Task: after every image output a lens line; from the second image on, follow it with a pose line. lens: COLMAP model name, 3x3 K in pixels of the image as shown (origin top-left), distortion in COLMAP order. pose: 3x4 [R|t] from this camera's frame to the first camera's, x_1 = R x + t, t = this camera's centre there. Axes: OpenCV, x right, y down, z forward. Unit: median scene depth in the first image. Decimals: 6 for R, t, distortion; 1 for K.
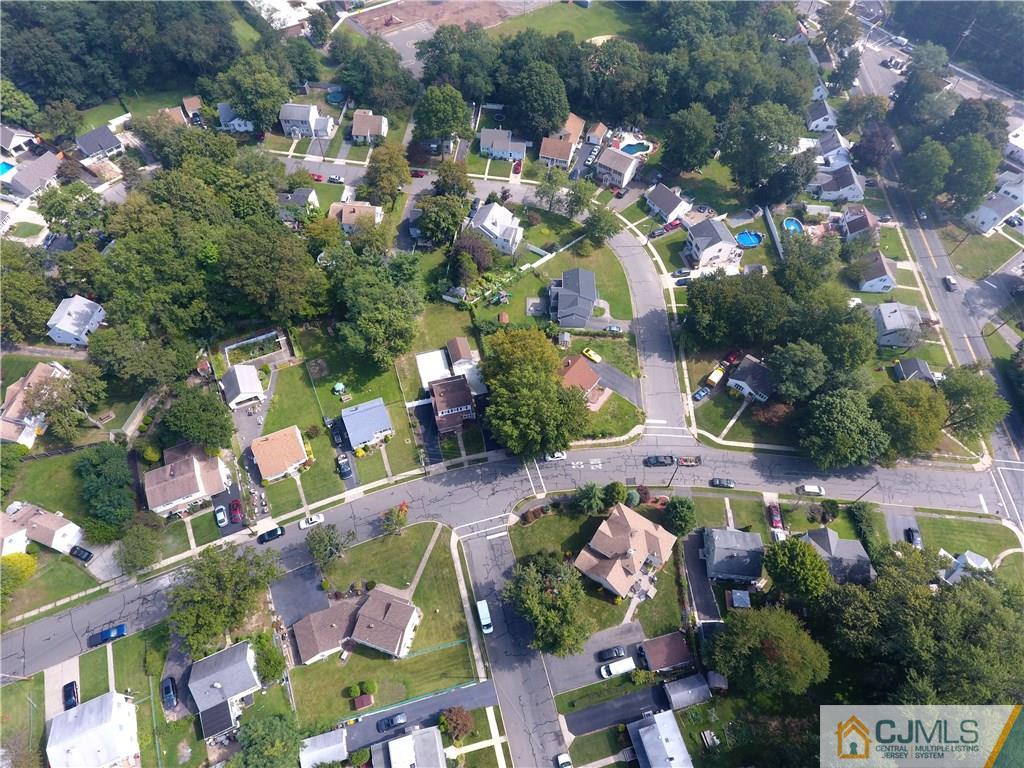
lens RADIAL K [[603.1, 0, 509.6], [0, 603.1, 379.2], [0, 0, 1]] dist [-0.002885, -0.000279]
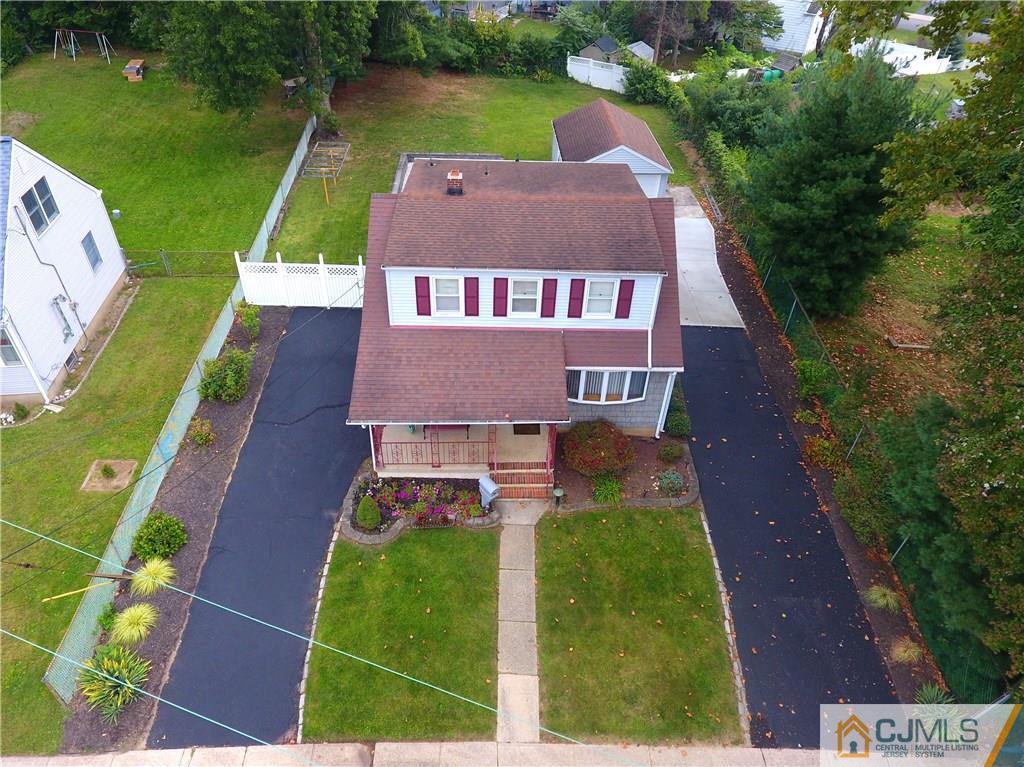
lens RADIAL K [[603.1, 0, 509.6], [0, 603.1, 378.7], [0, 0, 1]] dist [-0.002885, -0.000279]
pose [[0.967395, 0.170477, -0.187309, -0.068503], [-0.215961, 0.941590, -0.258397, 0.098950], [0.132317, 0.290423, 0.947706, 0.890881]]
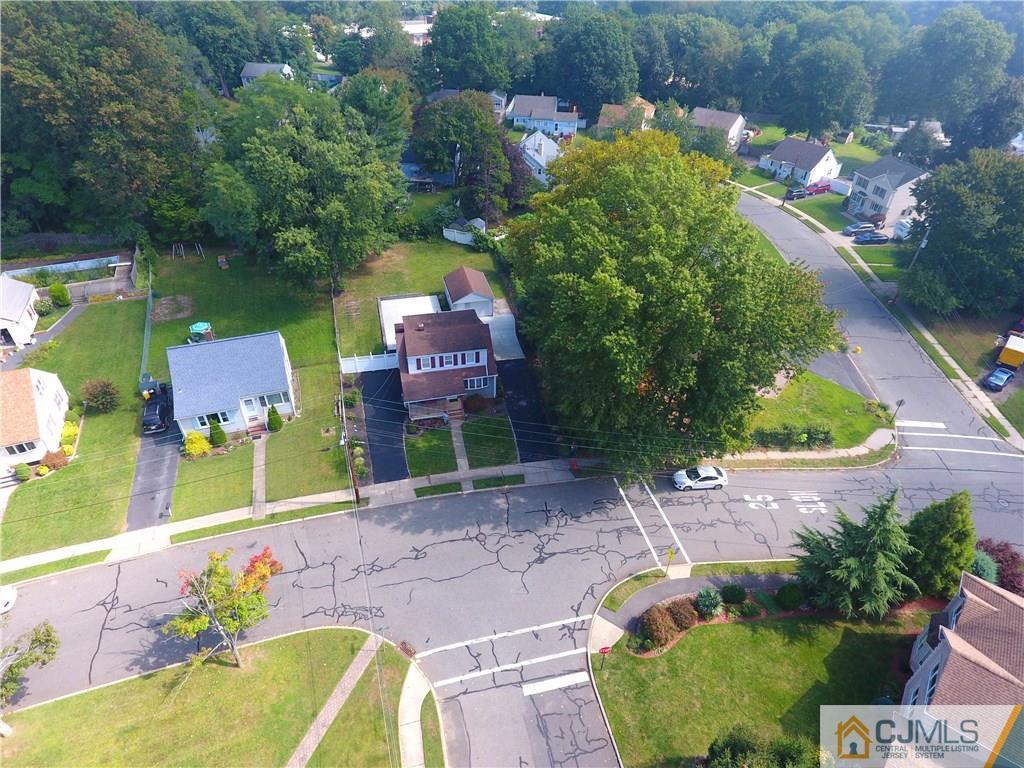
lens RADIAL K [[603.1, 0, 509.6], [0, 603.1, 379.2], [0, 0, 1]] dist [-0.002885, -0.000279]
pose [[0.999245, 0.027246, -0.027680, -0.037036], [-0.034696, 0.946483, -0.320883, 0.195899], [0.017456, 0.321601, 0.946714, 0.611975]]
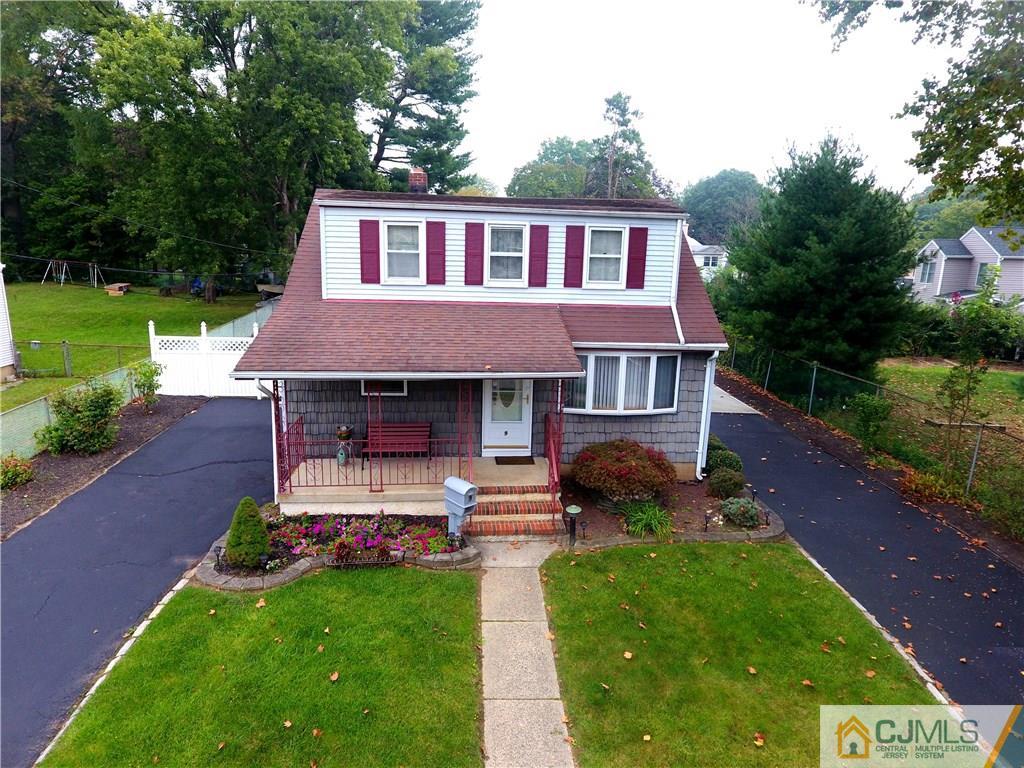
lens RADIAL K [[579.6, 0, 514.0], [0, 579.6, 383.0], [0, 0, 1]] dist [-0.002099, -0.002474]
pose [[0.982924, 0.059836, -0.174013, -0.073498], [-0.159123, 0.751318, -0.640469, 0.122340], [0.092416, 0.657222, 0.748010, 0.948634]]
